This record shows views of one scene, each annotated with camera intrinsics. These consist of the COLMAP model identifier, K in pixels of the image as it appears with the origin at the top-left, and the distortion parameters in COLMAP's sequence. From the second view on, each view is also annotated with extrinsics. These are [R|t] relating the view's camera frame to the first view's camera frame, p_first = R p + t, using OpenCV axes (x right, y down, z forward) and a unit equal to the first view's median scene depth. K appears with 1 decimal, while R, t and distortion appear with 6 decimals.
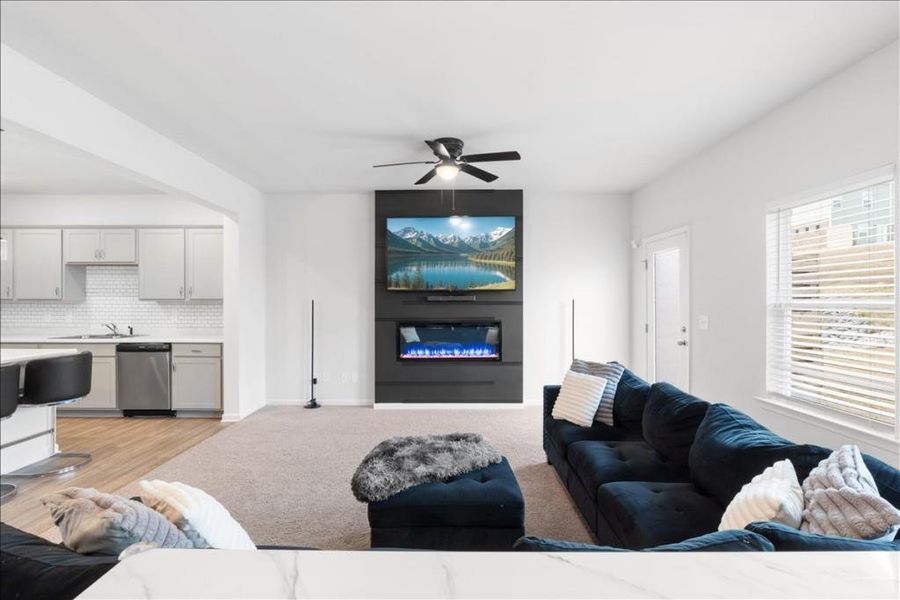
lens RADIAL K [[400.5, 0, 450.0], [0, 400.5, 300.0], [0, 0, 1]] dist [-0.012066, 0.000470]
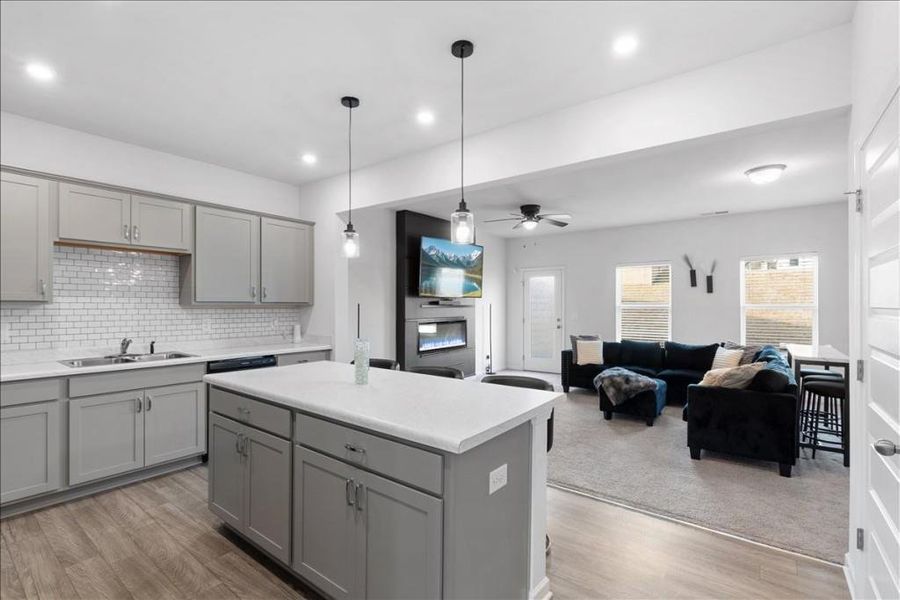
lens RADIAL K [[416.4, 0, 450.0], [0, 416.4, 300.0], [0, 0, 1]] dist [0.008995, -0.000638]
pose [[0.619897, 0.008046, 0.784642, -1.091458], [-0.011506, 0.999933, -0.001163, -0.010511], [-0.784599, -0.008307, 0.619948, 0.145593]]
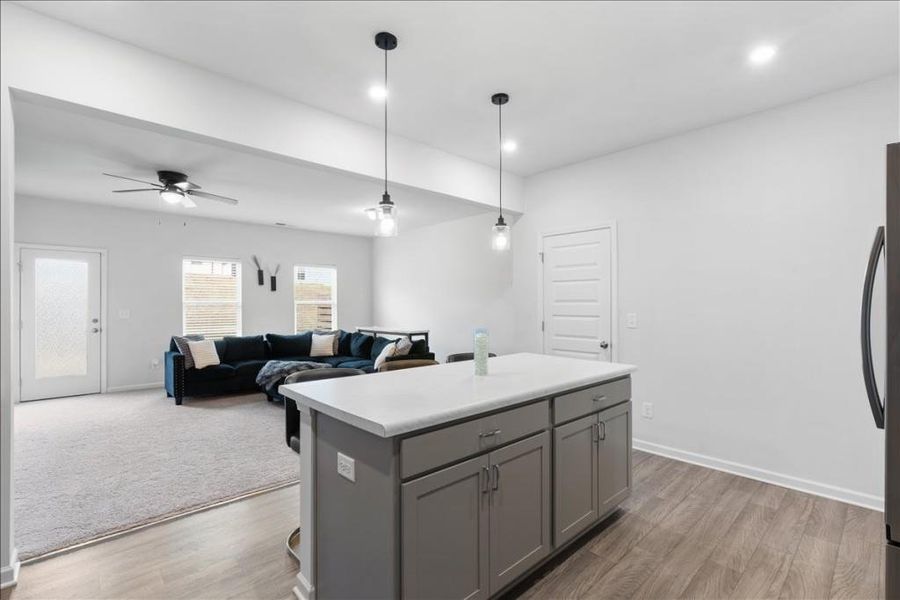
lens RADIAL K [[400.5, 0, 450.0], [0, 400.5, 300.0], [0, 0, 1]] dist [-0.012066, 0.000470]
pose [[-0.668136, 0.002846, 0.744034, -1.092504], [-0.013465, 0.999783, -0.015916, 0.005304], [-0.743917, -0.020653, -0.667953, 0.845330]]
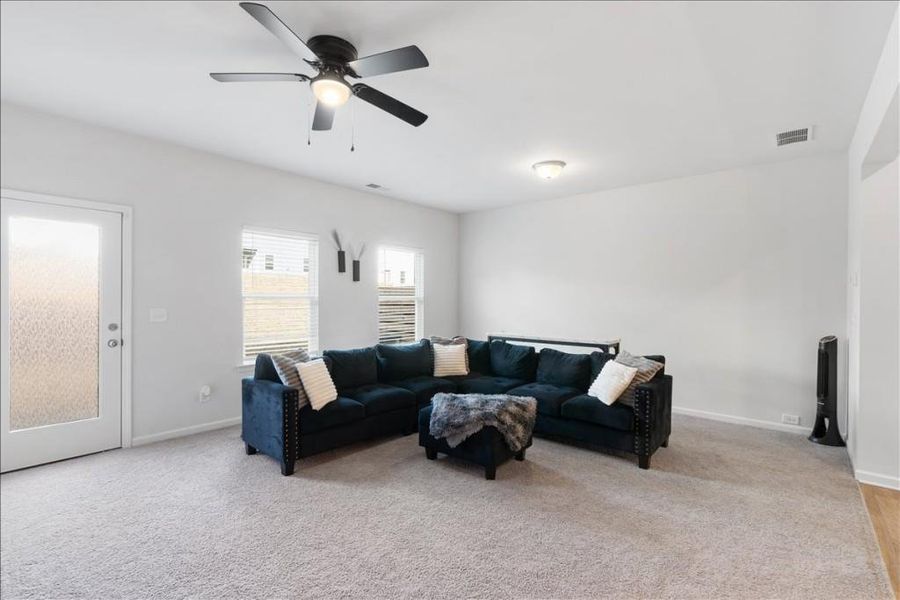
lens RADIAL K [[403.0, 0, 450.0], [0, 403.0, 300.0], [0, 0, 1]] dist [-0.013421, -0.000096]
pose [[-0.744130, -0.013883, 0.667890, -0.418119], [-0.021963, 0.999752, -0.003690, 0.004721], [-0.667673, -0.017415, -0.744251, 0.968369]]
